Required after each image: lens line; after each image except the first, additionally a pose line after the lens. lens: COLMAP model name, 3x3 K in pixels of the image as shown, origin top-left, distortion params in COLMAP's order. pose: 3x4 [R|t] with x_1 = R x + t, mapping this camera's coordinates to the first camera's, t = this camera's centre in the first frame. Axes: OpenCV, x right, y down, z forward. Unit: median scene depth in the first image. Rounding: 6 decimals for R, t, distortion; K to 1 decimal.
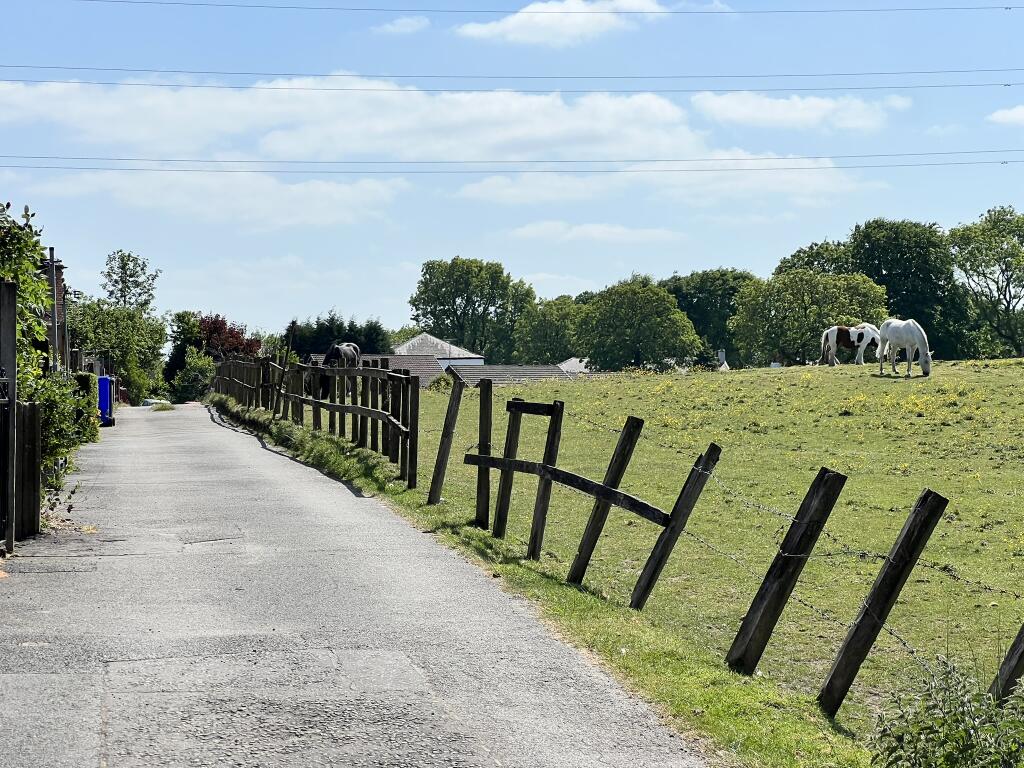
lens RADIAL K [[2147.1, 0, 512.0], [0, 2147.1, 384.0], [0, 0, 1]] dist [-0.054167, -0.106708]
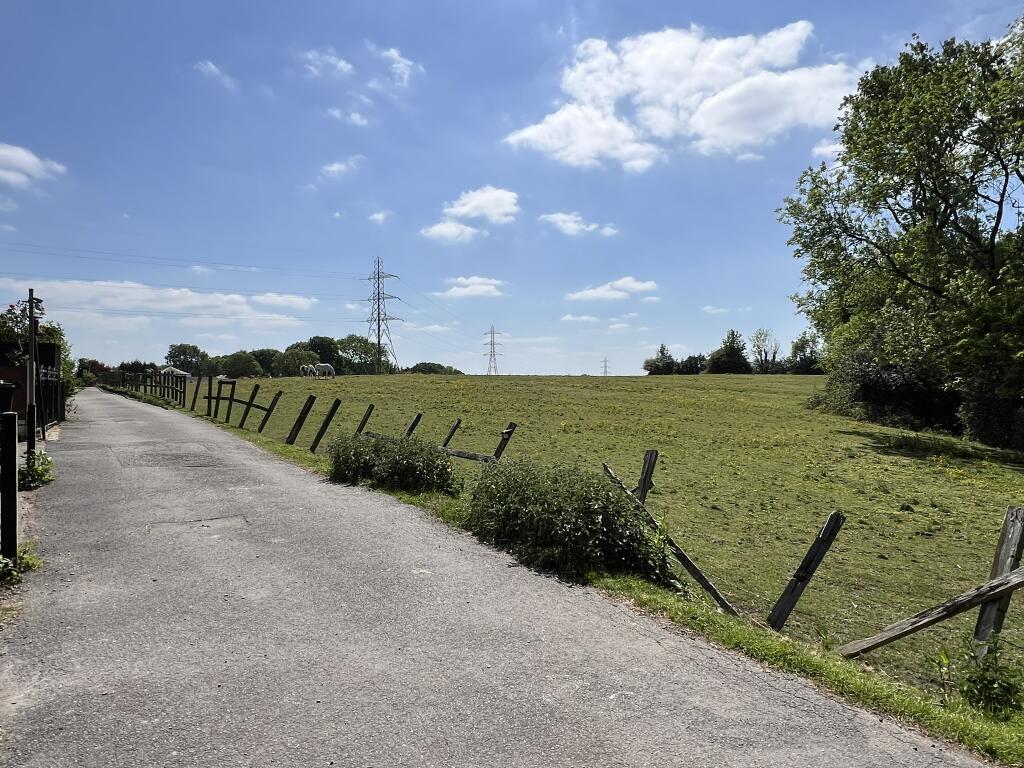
lens RADIAL K [[672.1, 0, 512.0], [0, 672.1, 384.0], [0, 0, 1]] dist [-0.043517, -0.001412]
pose [[0.895049, 0.009445, 0.445868, -0.033025], [-0.005099, 0.999927, -0.010948, 0.012756], [-0.445939, 0.007525, 0.895032, -0.128895]]
